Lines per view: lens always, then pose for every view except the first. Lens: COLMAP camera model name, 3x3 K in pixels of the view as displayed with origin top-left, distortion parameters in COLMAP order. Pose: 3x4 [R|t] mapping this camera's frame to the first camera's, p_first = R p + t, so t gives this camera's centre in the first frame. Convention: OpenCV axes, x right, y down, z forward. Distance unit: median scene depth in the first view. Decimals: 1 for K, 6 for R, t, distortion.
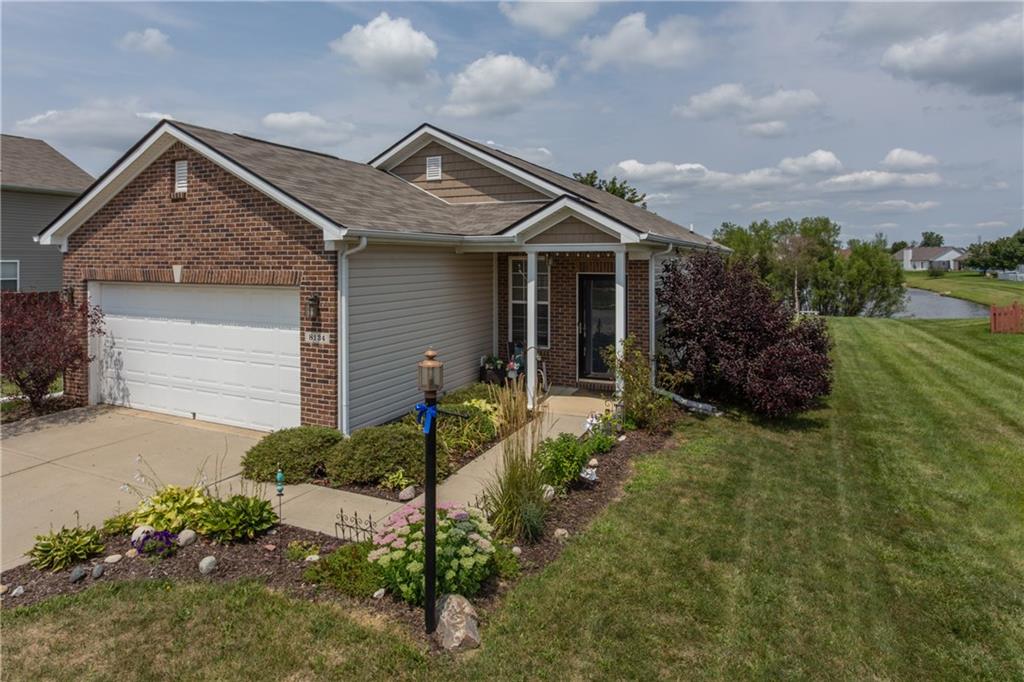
lens RADIAL K [[551.0, 0, 531.0], [0, 551.0, 263.3], [0, 0, 1]] dist [-0.005702, 0.001663]
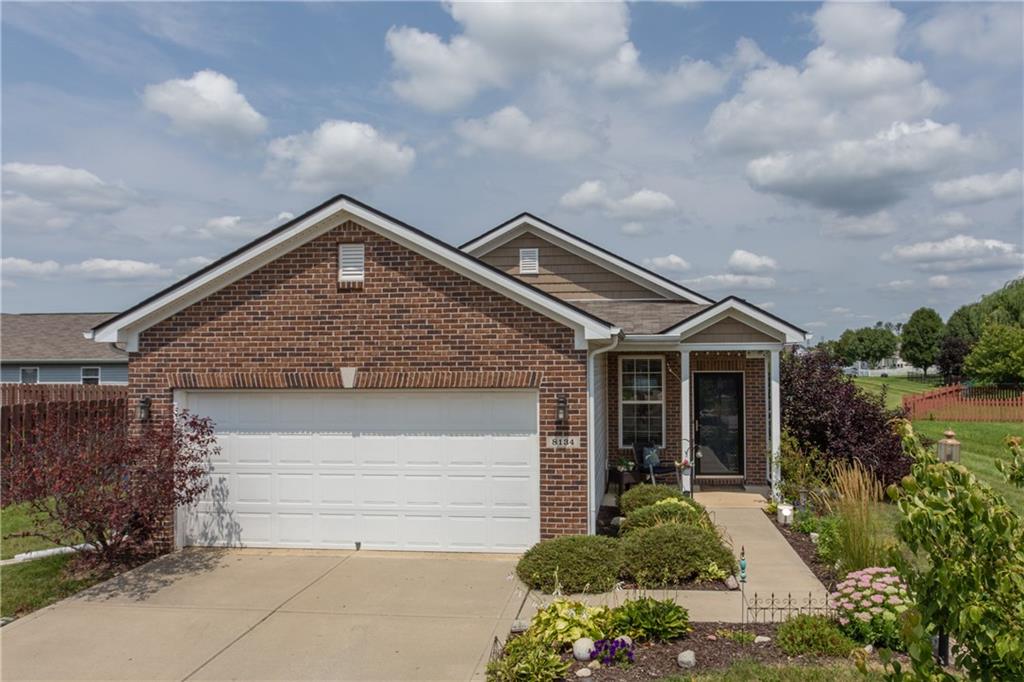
lens RADIAL K [[618.6, 0, 574.1], [0, 618.6, 353.9], [0, 0, 1]] dist [-0.006469, 0.001200]
pose [[0.944142, -0.003302, 0.329521, -0.652582], [0.008786, 0.999847, -0.015153, 0.000303], [-0.329421, 0.017201, 0.944026, -0.009256]]
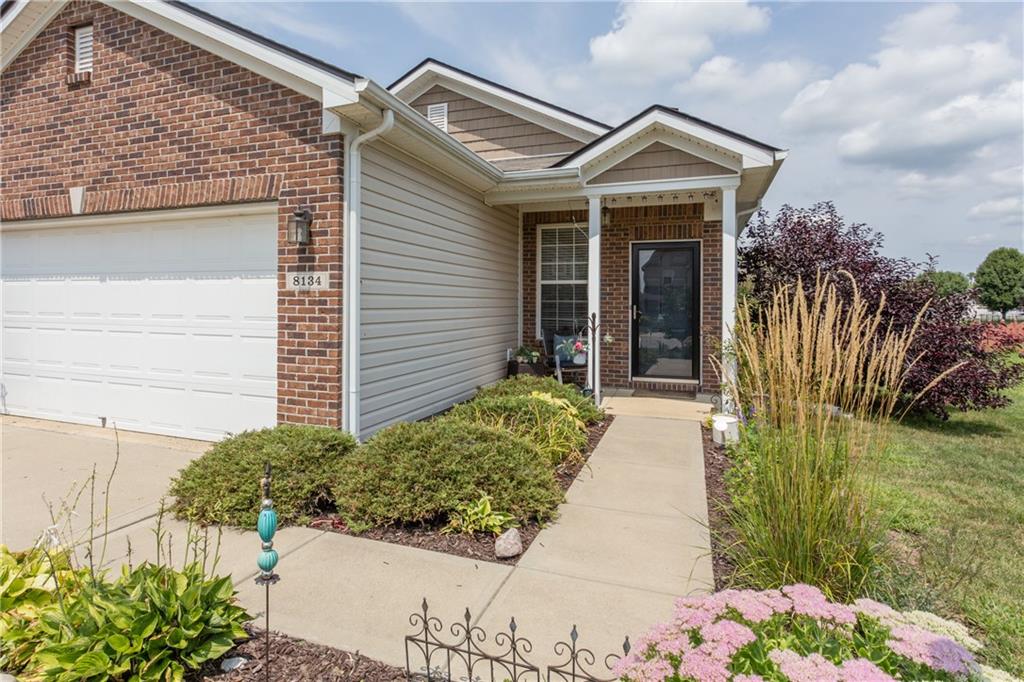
lens RADIAL K [[499.8, 0, 497.6], [0, 499.8, 306.5], [0, 0, 1]] dist [-0.000594, 0.005079]
pose [[0.997979, 0.005961, 0.063266, -0.194447], [-0.005611, 0.999968, -0.005707, 0.149829], [-0.063298, 0.005340, 0.997980, 0.398117]]
